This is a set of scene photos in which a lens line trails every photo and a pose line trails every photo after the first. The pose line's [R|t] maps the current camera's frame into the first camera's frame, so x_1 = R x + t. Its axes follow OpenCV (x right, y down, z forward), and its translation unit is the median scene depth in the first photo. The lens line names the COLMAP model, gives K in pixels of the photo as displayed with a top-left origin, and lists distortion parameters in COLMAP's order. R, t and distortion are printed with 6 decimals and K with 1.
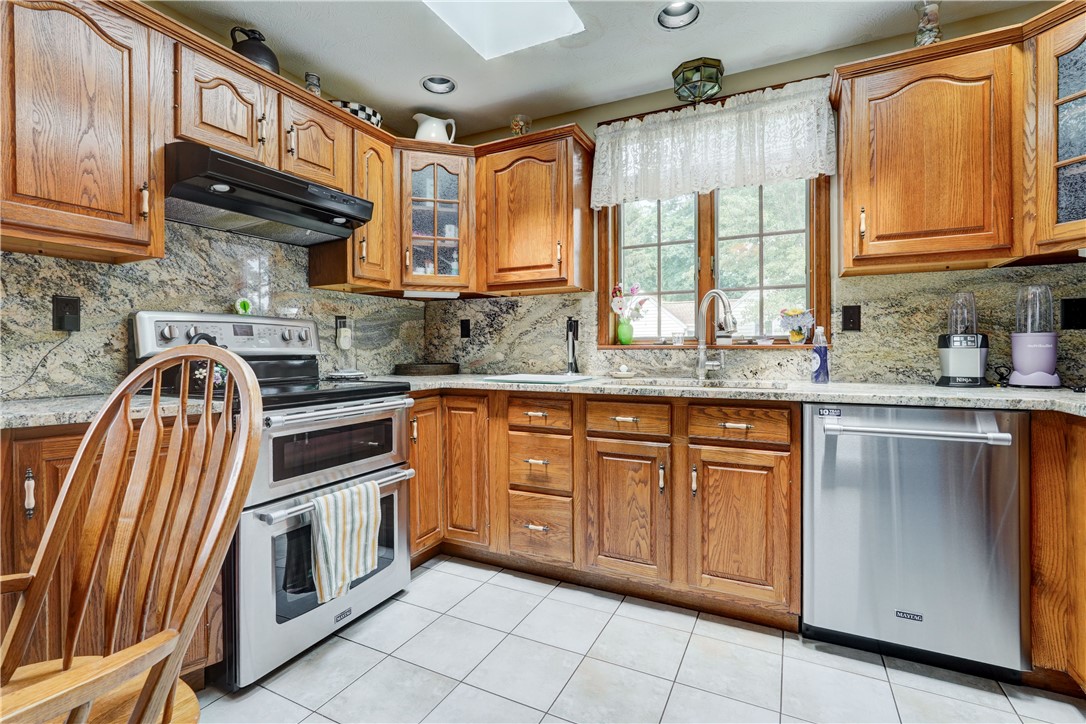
lens RADIAL K [[490.1, 0, 540.8], [0, 490.1, 355.6], [0, 0, 1]] dist [-0.016954, 0.004703]
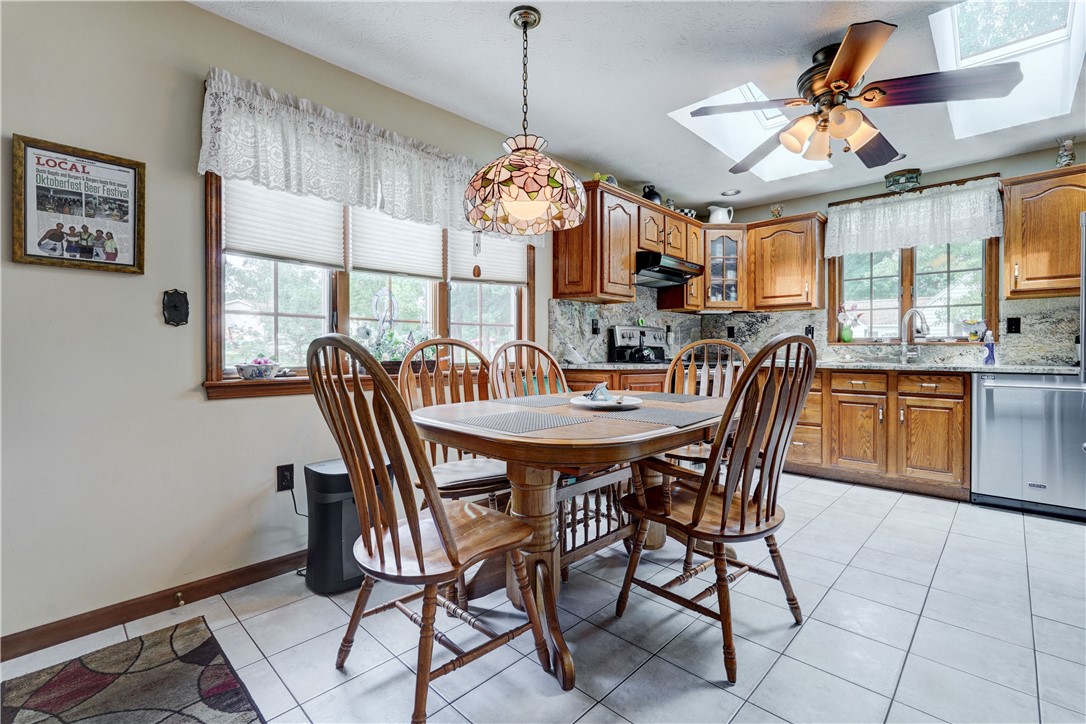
lens RADIAL K [[490.1, 0, 542.7], [0, 490.1, 355.6], [0, 0, 1]] dist [-0.016954, 0.004703]
pose [[0.959038, 0.010290, -0.283091, -0.390273], [-0.011537, 0.999930, -0.002739, 0.043692], [0.283043, 0.005893, 0.959089, -0.949861]]
